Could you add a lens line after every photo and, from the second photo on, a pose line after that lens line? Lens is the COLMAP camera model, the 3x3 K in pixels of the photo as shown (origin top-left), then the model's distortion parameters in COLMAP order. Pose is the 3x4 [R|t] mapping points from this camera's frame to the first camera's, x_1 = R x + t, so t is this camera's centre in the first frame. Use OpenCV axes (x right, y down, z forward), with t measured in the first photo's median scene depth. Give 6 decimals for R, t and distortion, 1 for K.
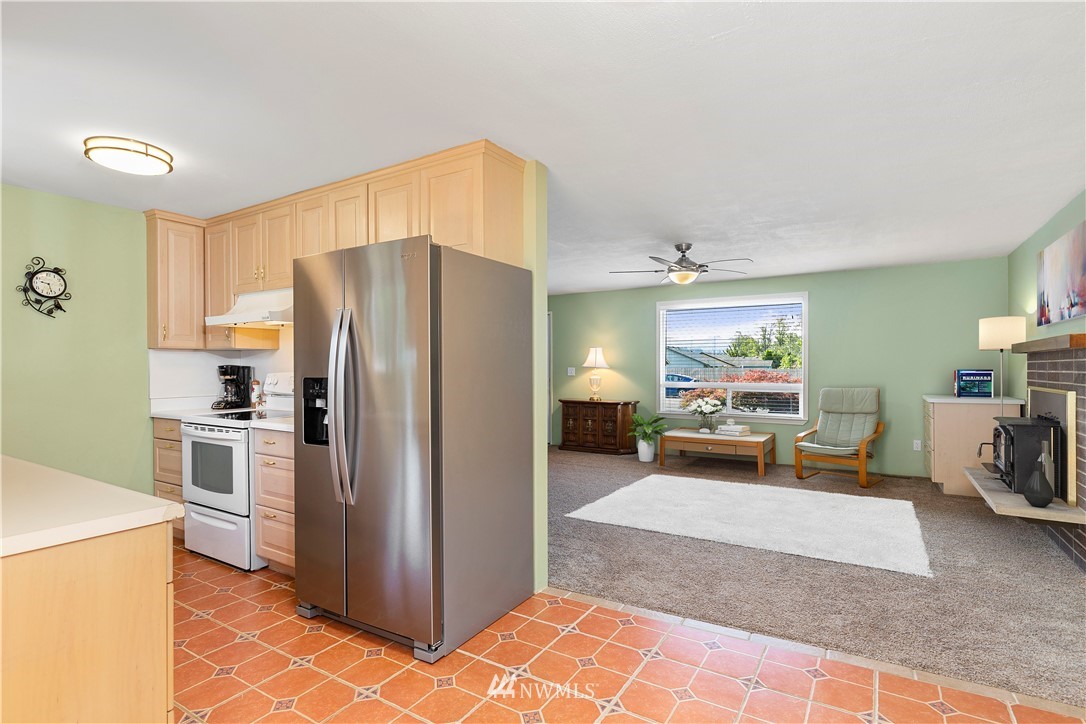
lens RADIAL K [[527.8, 0, 543.0], [0, 527.8, 362.0], [0, 0, 1]] dist [-0.000340, -0.000005]
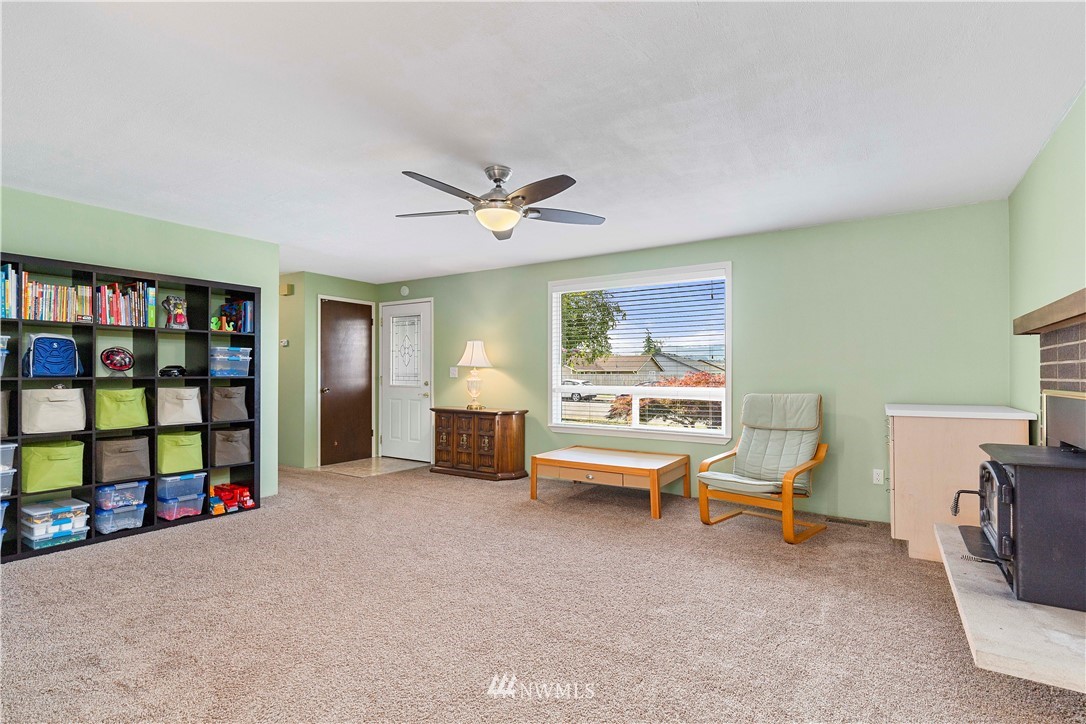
lens RADIAL K [[524.4, 0, 540.3], [0, 524.4, 366.8], [0, 0, 1]] dist [0.000738, -0.000105]
pose [[0.999916, 0.003425, -0.012510, 0.276137], [-0.003489, 0.999981, -0.005150, 0.018947], [0.012492, 0.005193, 0.999908, 0.306586]]
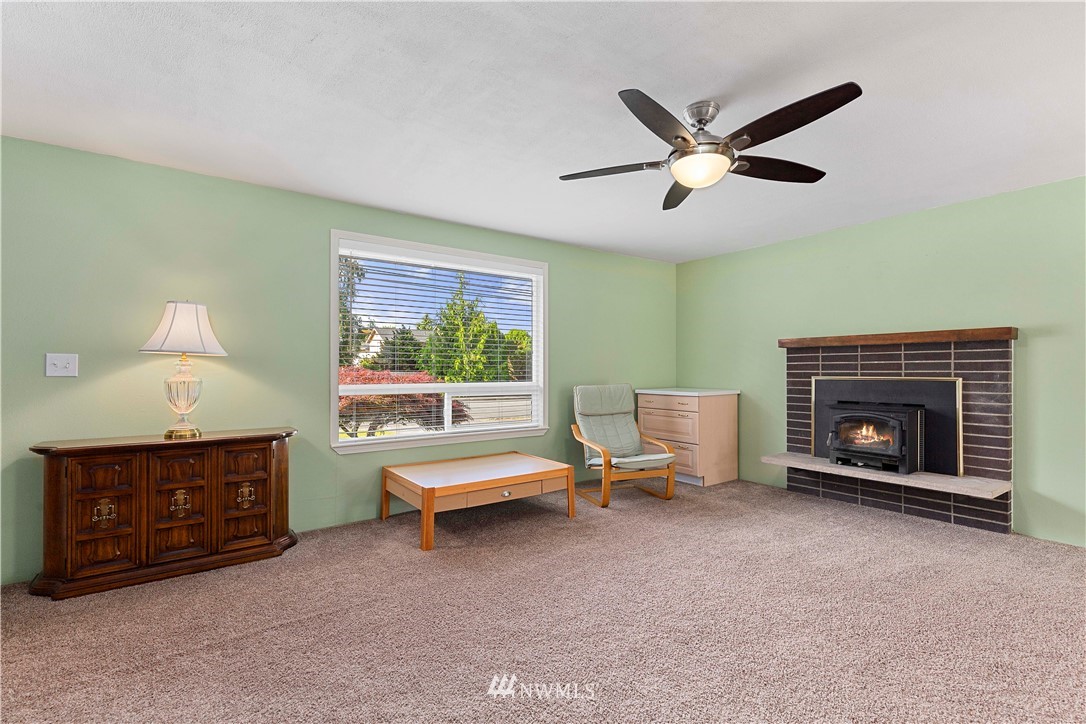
lens RADIAL K [[499.5, 0, 547.6], [0, 499.5, 368.0], [0, 0, 1]] dist [0.000097, -0.000235]
pose [[0.360353, 0.003983, 0.932808, -0.204478], [-0.010002, 0.999950, -0.000405, 0.024233], [-0.932763, -0.009184, 0.360374, 0.818639]]
